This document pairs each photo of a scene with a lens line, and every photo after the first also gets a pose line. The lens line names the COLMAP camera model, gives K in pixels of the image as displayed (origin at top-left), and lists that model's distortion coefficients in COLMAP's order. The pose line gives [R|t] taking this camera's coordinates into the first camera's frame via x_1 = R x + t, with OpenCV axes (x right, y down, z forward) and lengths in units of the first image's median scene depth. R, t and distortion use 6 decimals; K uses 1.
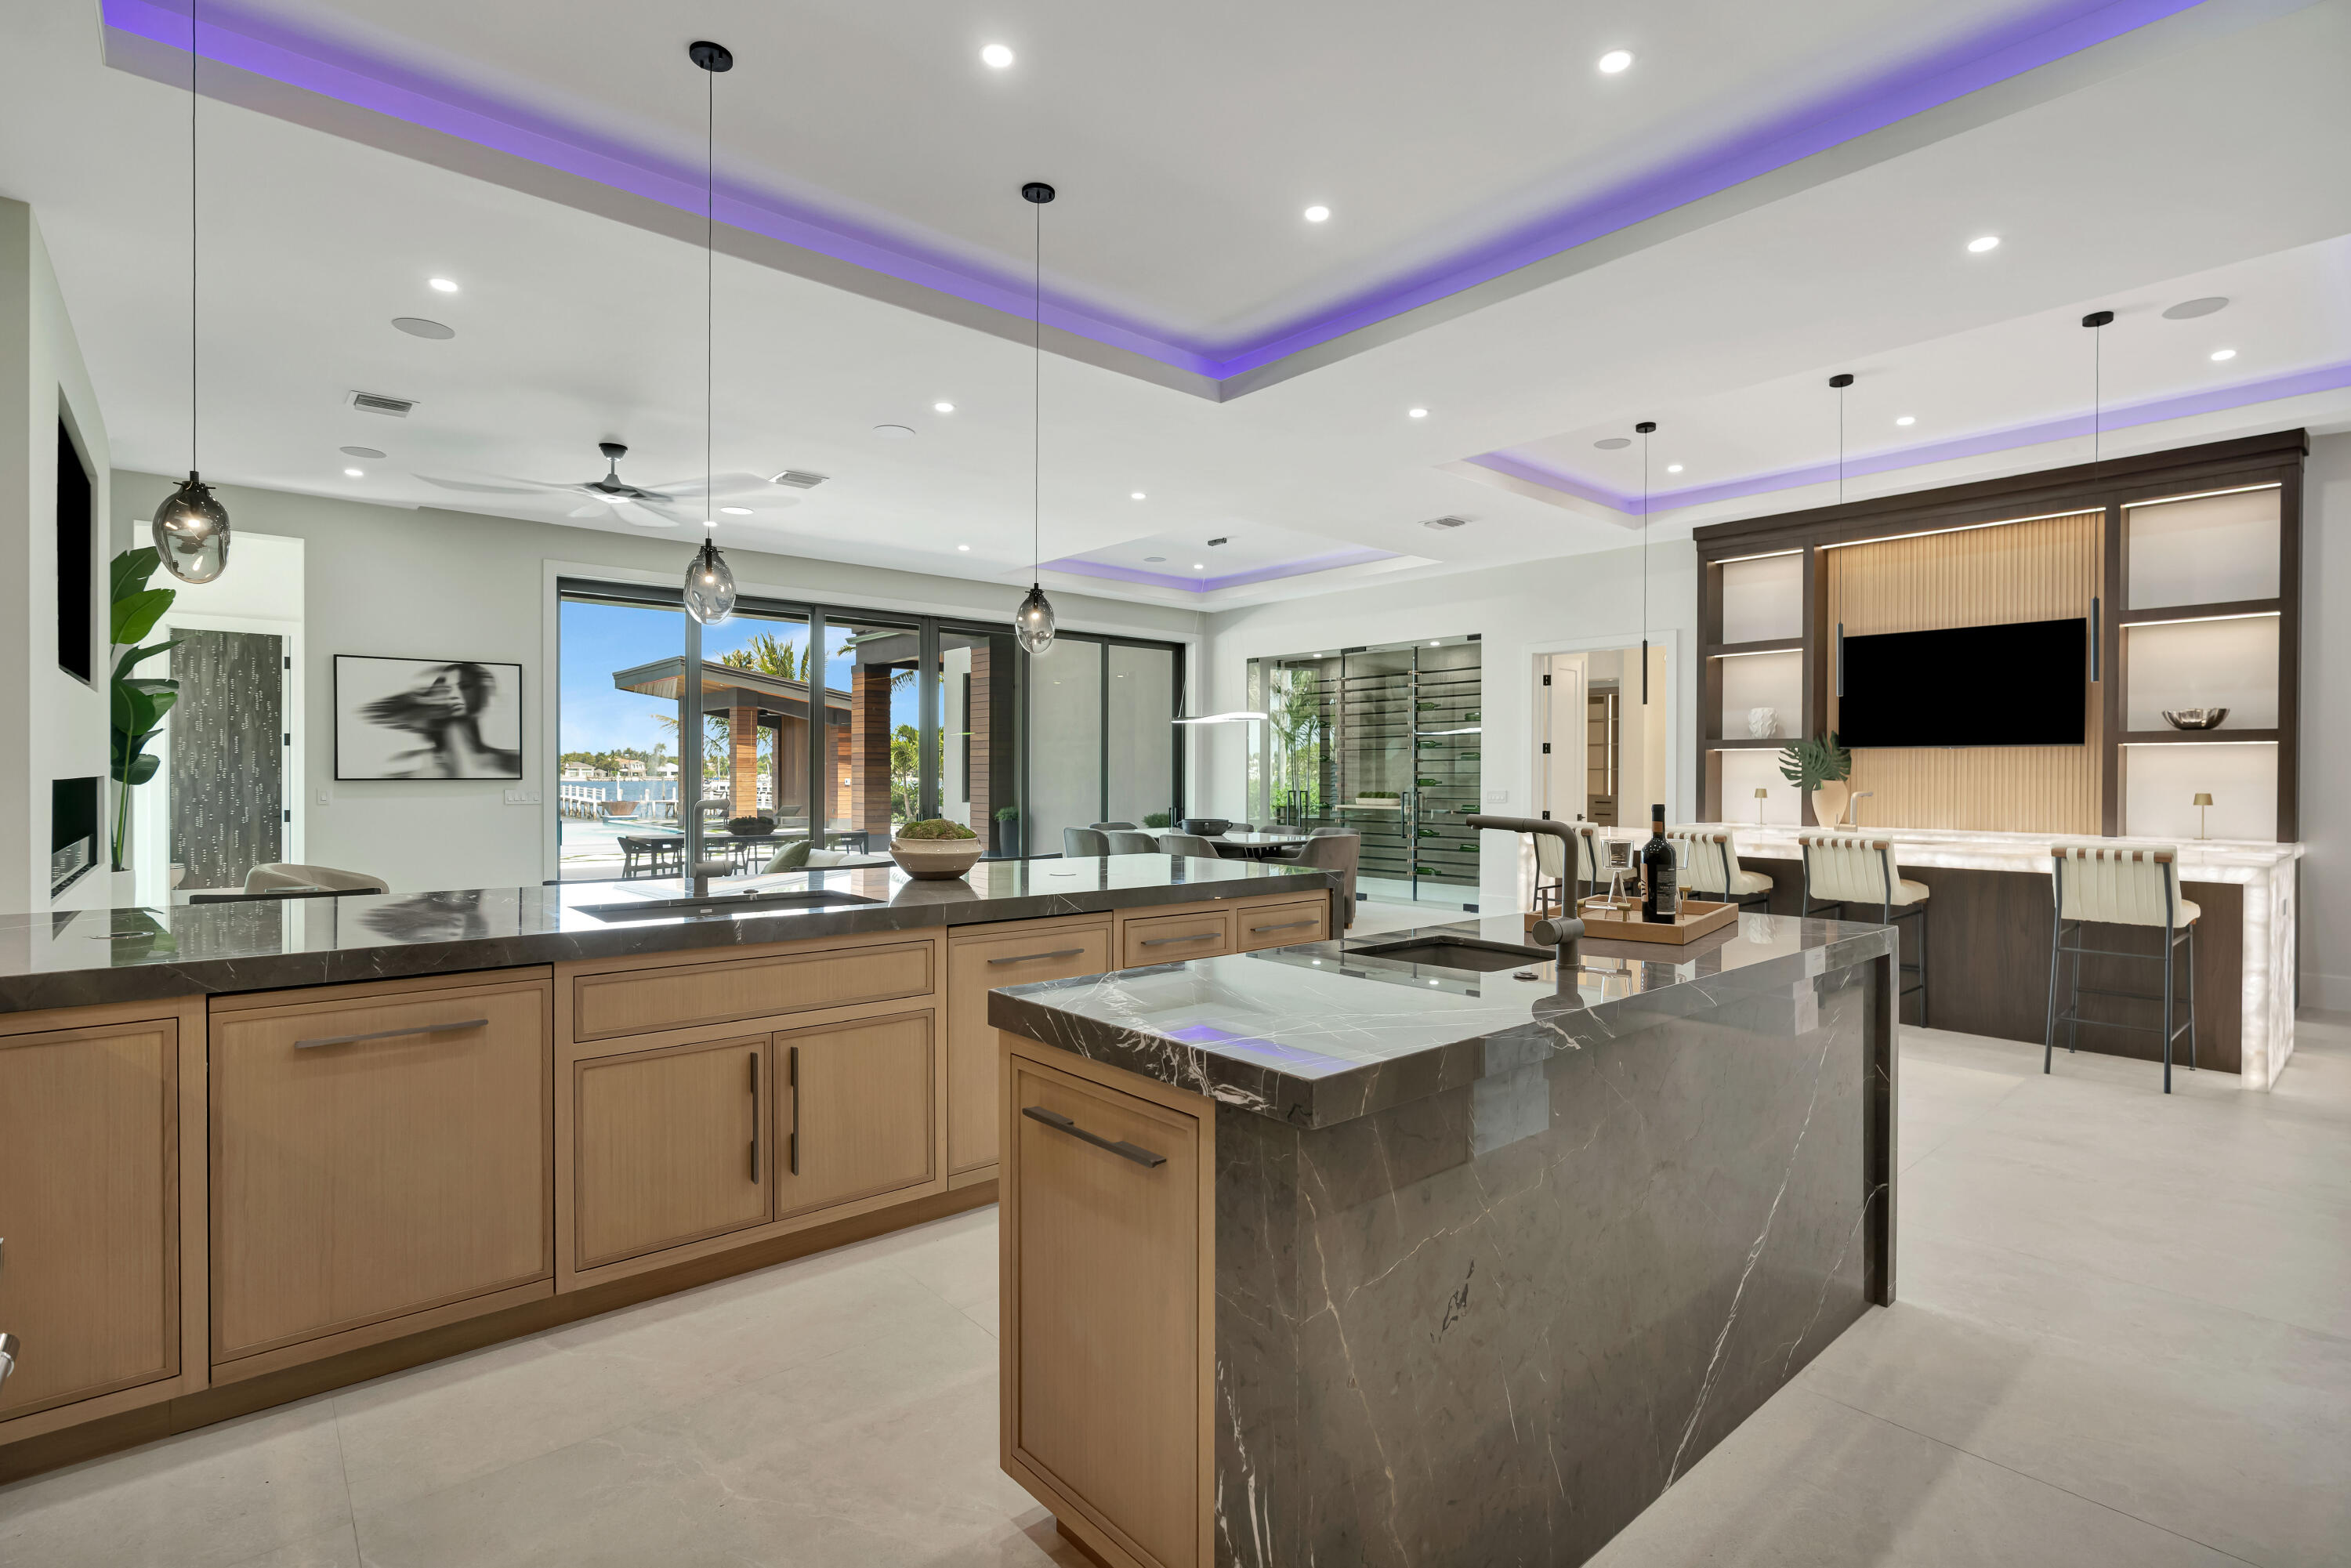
lens RADIAL K [[1128.7, 0, 1186.0], [0, 1128.7, 785.7], [0, 0, 1]] dist [-0.000961, 0.000410]
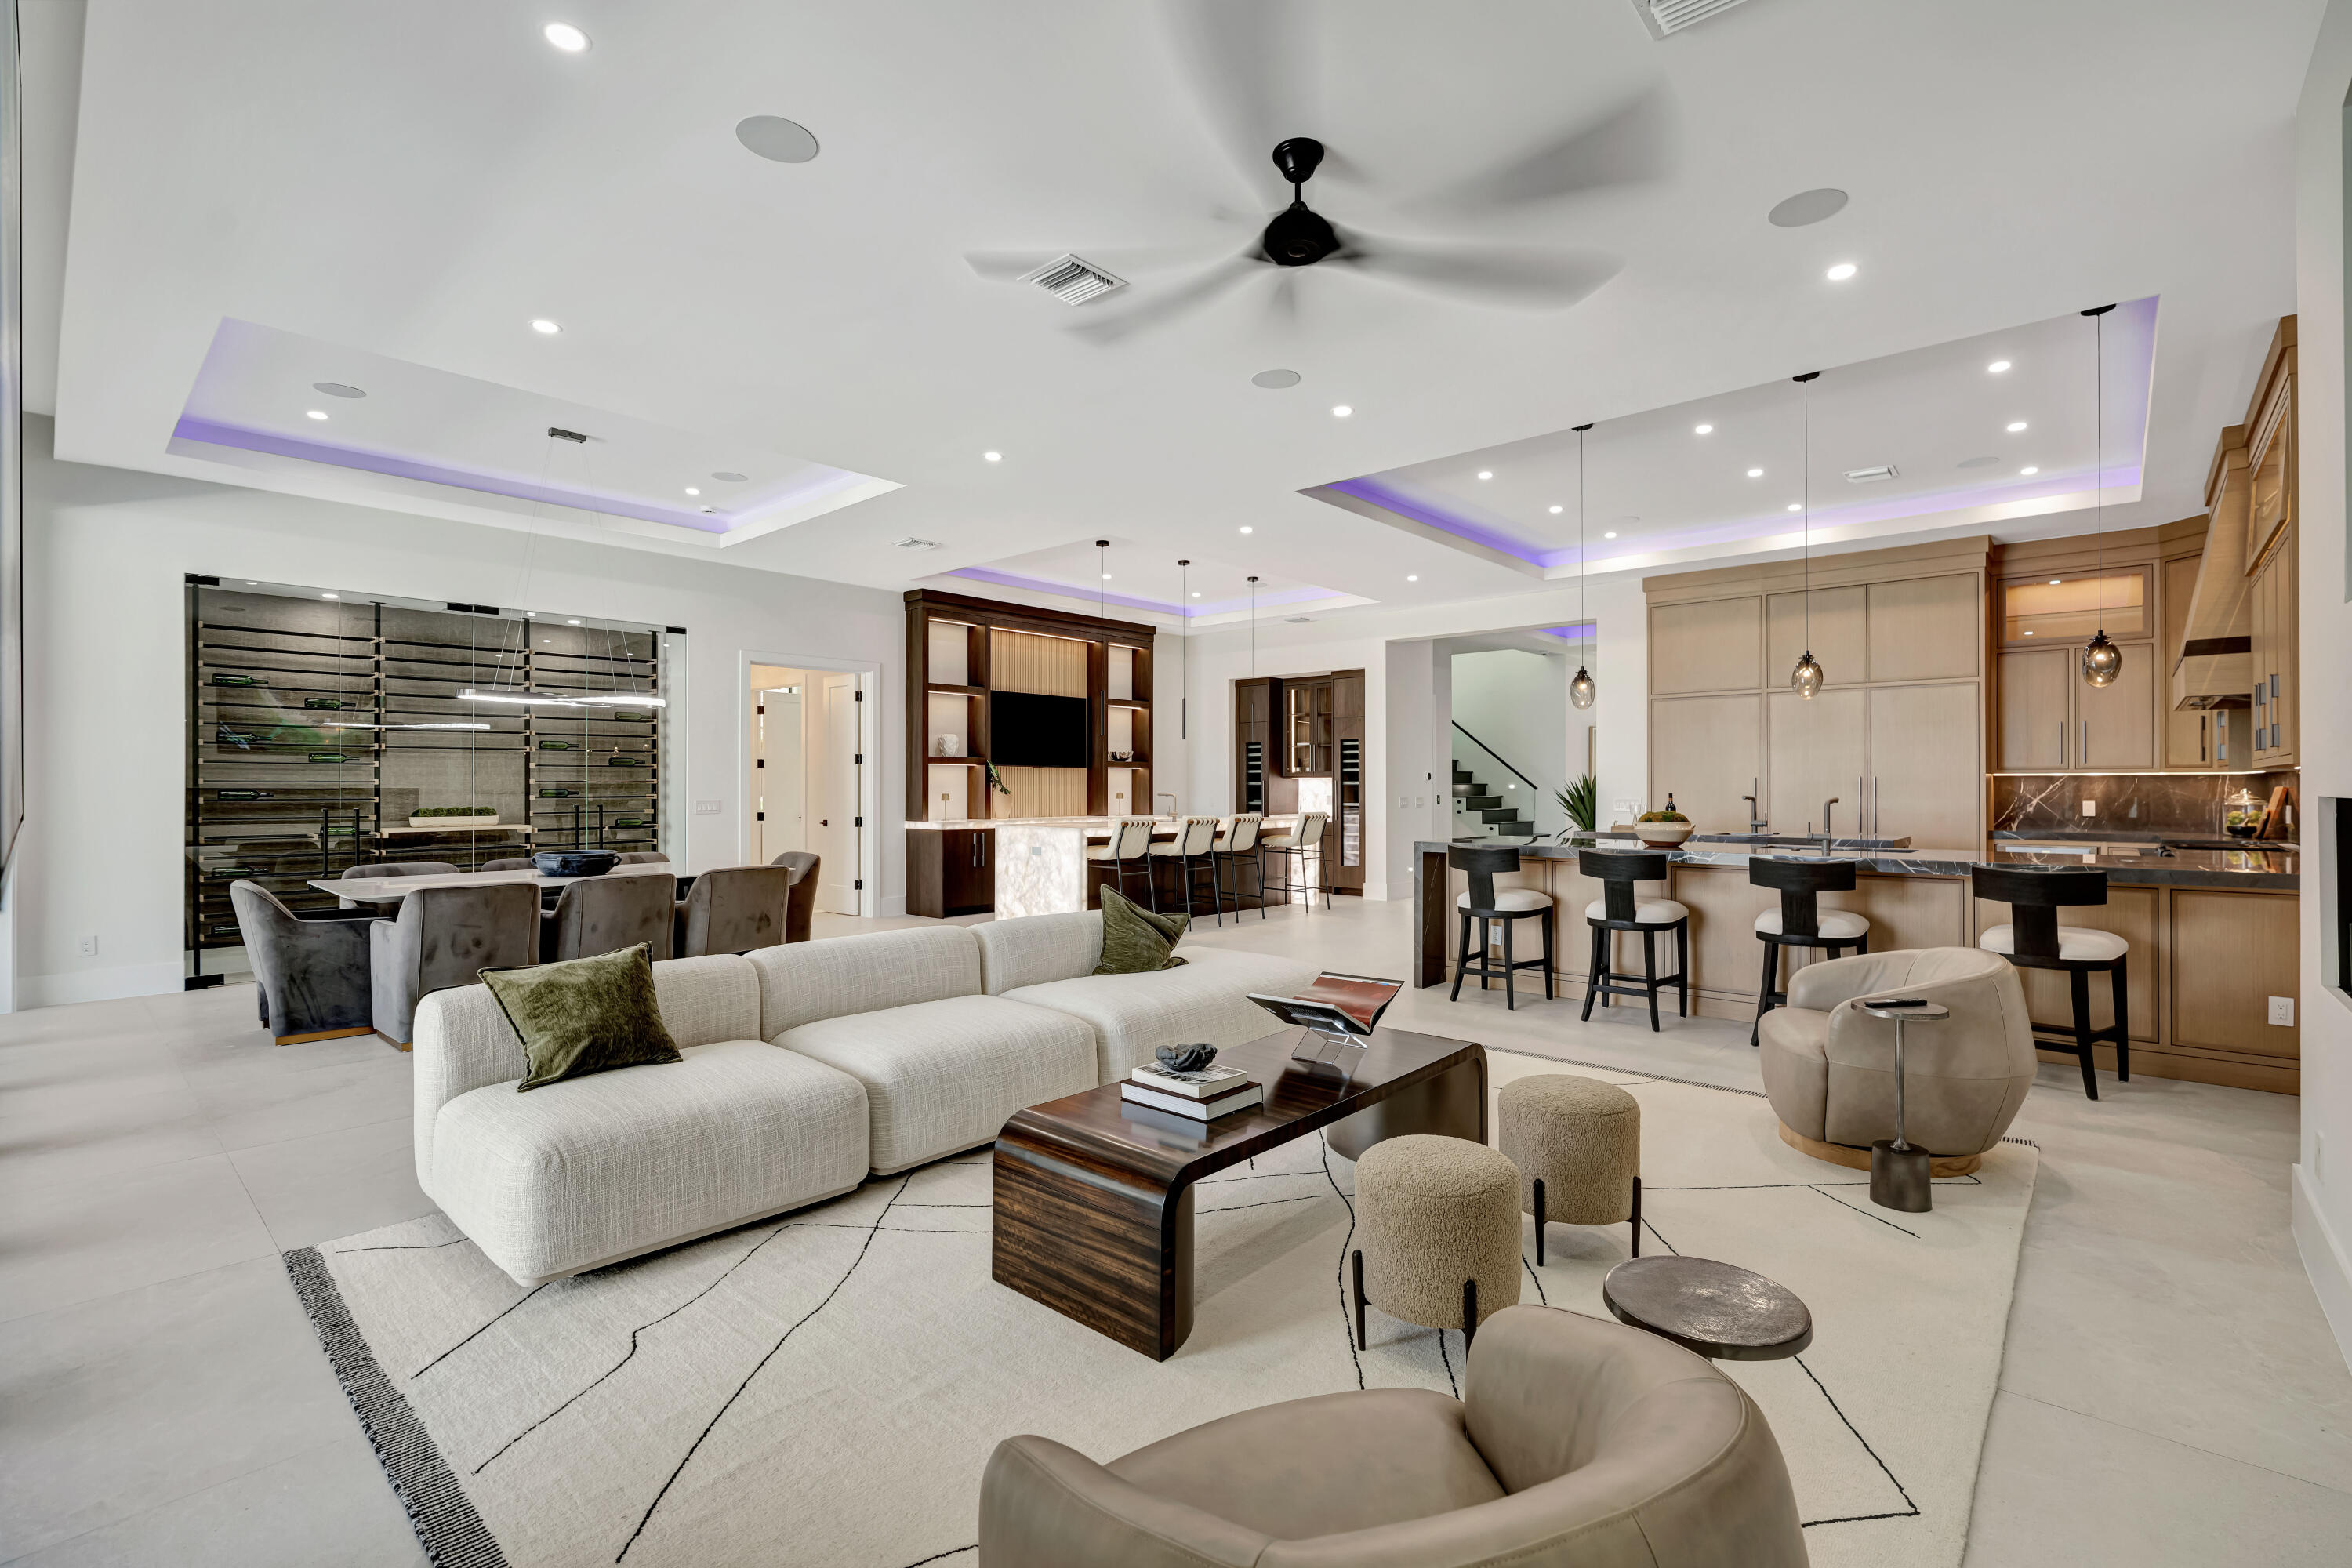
lens RADIAL K [[1057.1, 0, 1176.0], [0, 1057.1, 784.0], [0, 0, 1]] dist [-0.000820, 0.000049]
pose [[-0.125900, -0.000423, 0.992043, -0.799180], [0.010478, 0.999944, 0.001756, -0.008559], [-0.991988, 0.010615, -0.125888, 0.912579]]
